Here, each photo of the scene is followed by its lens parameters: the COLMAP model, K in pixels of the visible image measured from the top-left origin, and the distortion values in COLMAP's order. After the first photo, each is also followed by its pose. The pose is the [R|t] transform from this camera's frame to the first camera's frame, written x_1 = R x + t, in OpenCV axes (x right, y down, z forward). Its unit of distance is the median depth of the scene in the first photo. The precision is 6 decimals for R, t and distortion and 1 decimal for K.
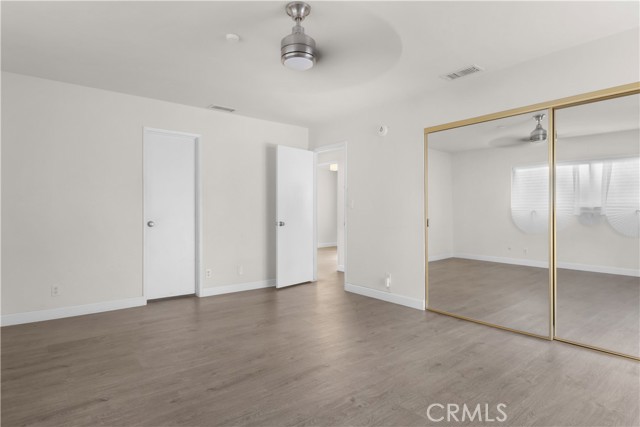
lens RADIAL K [[347.3, 0, 320.0], [0, 347.3, 209.2], [0, 0, 1]] dist [-0.001983, -0.002440]
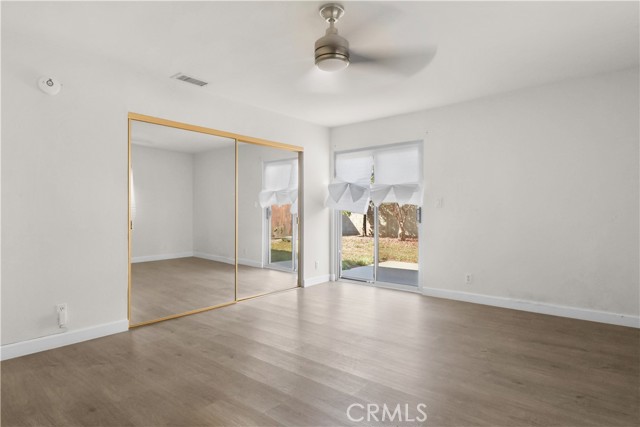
lens RADIAL K [[347.3, 0, 320.0], [0, 347.3, 209.2], [0, 0, 1]] dist [-0.001983, -0.002440]
pose [[-0.175407, 0.008153, 0.984462, -0.711465], [-0.000504, 0.999965, -0.008372, 0.008140], [-0.984496, -0.001965, -0.175396, 0.819772]]
